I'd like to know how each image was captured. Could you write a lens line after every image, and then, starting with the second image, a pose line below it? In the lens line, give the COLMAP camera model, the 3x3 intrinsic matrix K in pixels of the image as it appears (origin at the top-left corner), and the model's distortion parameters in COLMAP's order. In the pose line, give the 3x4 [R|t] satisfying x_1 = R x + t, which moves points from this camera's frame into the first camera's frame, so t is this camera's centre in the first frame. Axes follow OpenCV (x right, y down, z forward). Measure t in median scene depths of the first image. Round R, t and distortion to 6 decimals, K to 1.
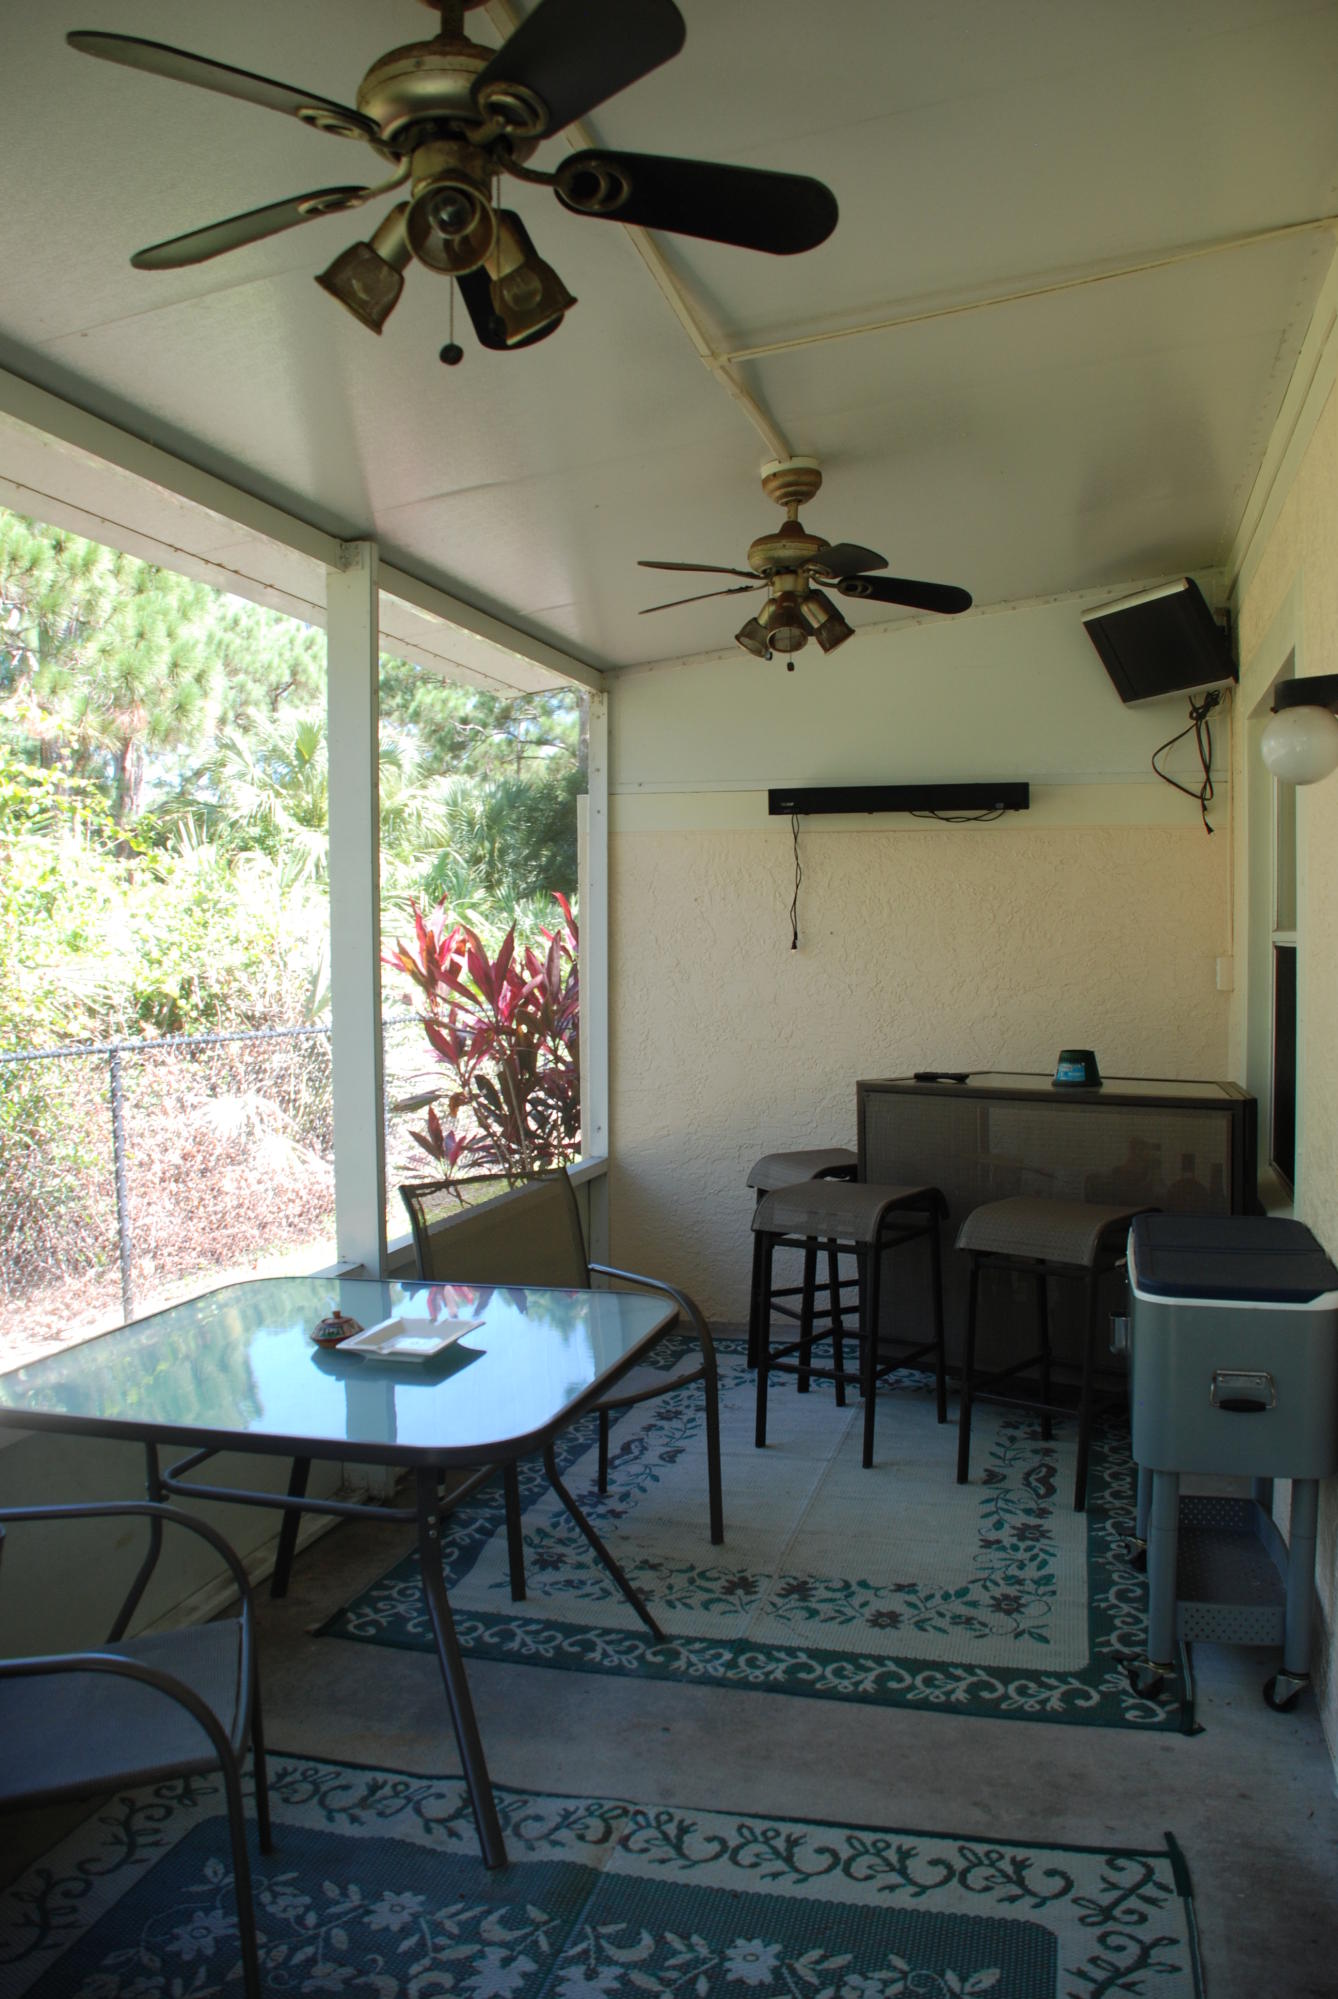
lens RADIAL K [[1555.3, 0, 669.0], [0, 1555.3, 999.5], [0, 0, 1]] dist [-0.166851, 0.114426]
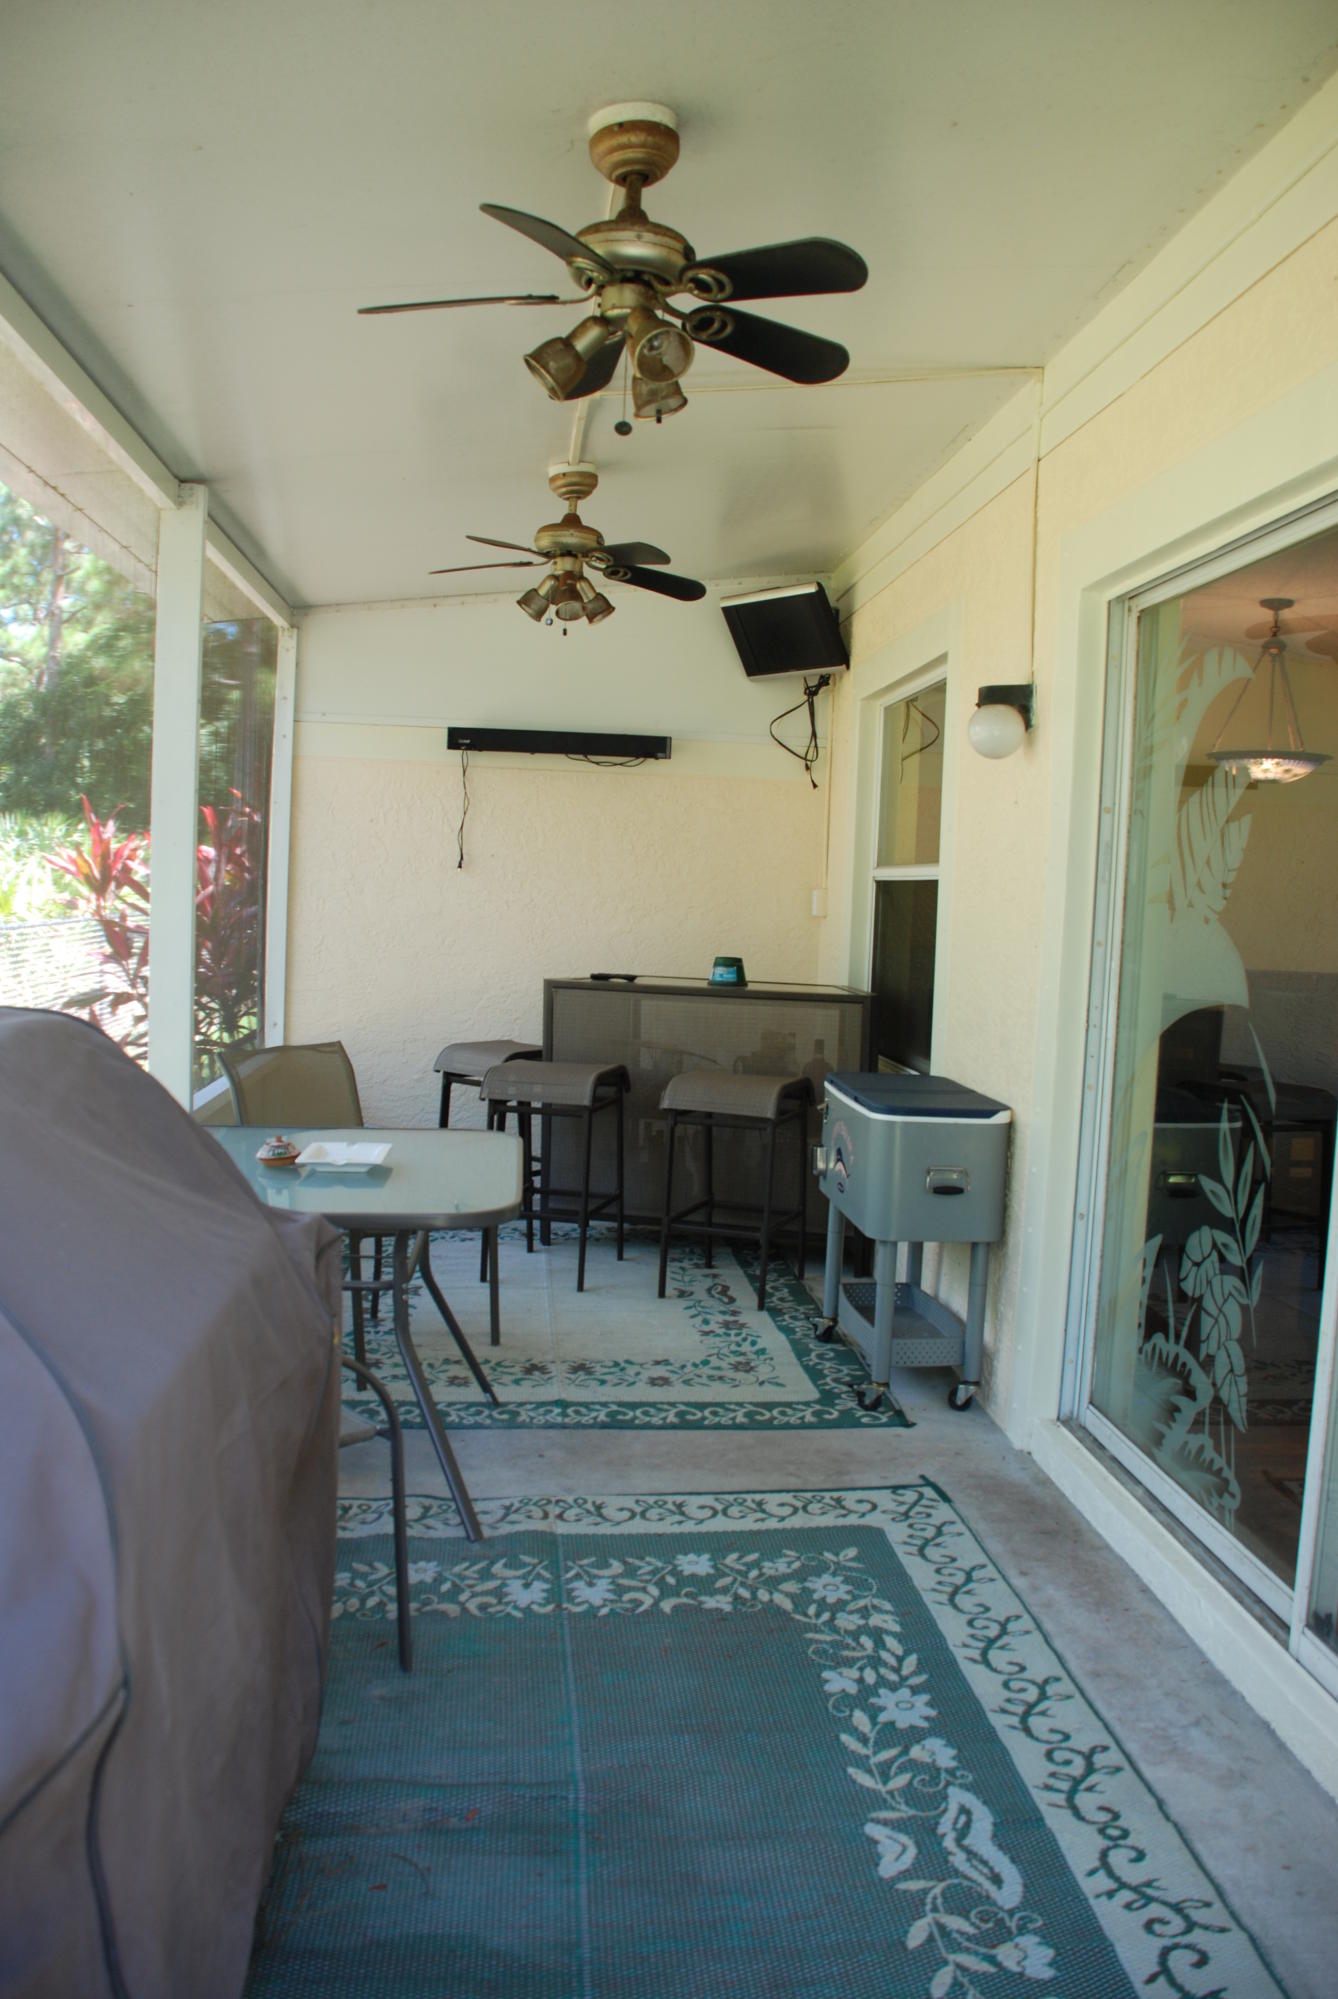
lens RADIAL K [[1555.3, 0, 669.0], [0, 1555.3, 999.5], [0, 0, 1]] dist [-0.166851, 0.114426]
pose [[0.932995, 0.017340, 0.359472, -0.322488], [-0.031021, 0.998996, 0.032325, 0.039519], [-0.358551, -0.041310, 0.932596, -0.214780]]
